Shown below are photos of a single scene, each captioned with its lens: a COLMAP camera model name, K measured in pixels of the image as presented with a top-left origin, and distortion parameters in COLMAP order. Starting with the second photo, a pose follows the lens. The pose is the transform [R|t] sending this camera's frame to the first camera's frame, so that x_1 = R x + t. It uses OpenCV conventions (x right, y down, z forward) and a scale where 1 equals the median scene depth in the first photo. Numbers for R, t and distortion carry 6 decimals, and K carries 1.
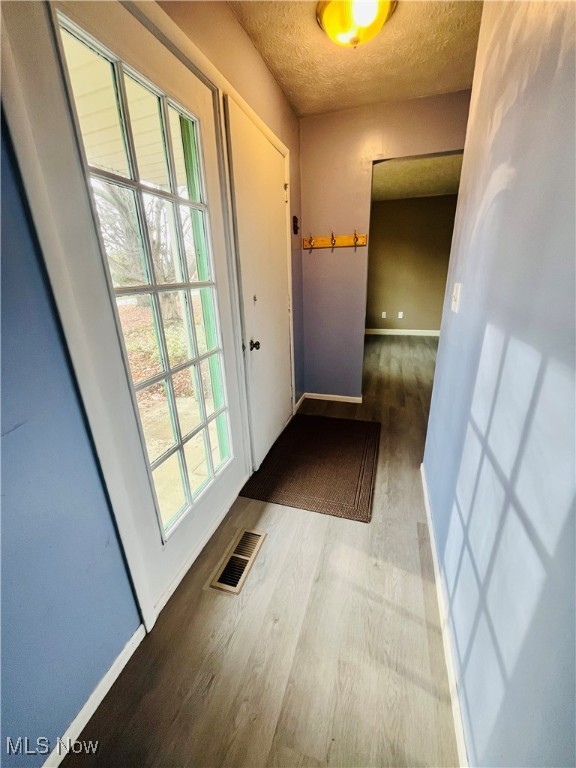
lens RADIAL K [[309.2, 0, 289.3], [0, 309.2, 383.8], [0, 0, 1]] dist [-0.001996, -0.000115]
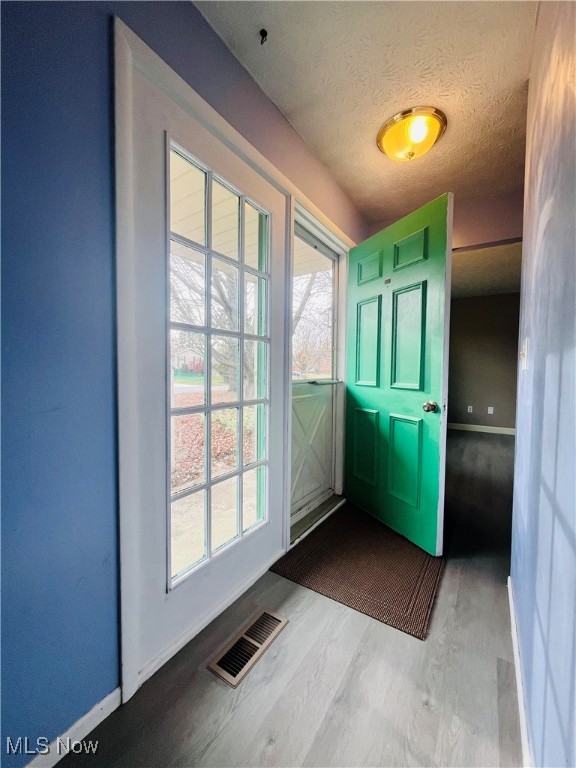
lens RADIAL K [[309.2, 0, 288.7], [0, 309.2, 384.4], [0, 0, 1]] dist [-0.001996, -0.000115]
pose [[0.963716, 0.051135, -0.261987, 0.123776], [-0.125945, 0.952468, -0.277384, 0.126730], [0.235350, 0.300315, 0.924349, 0.057030]]
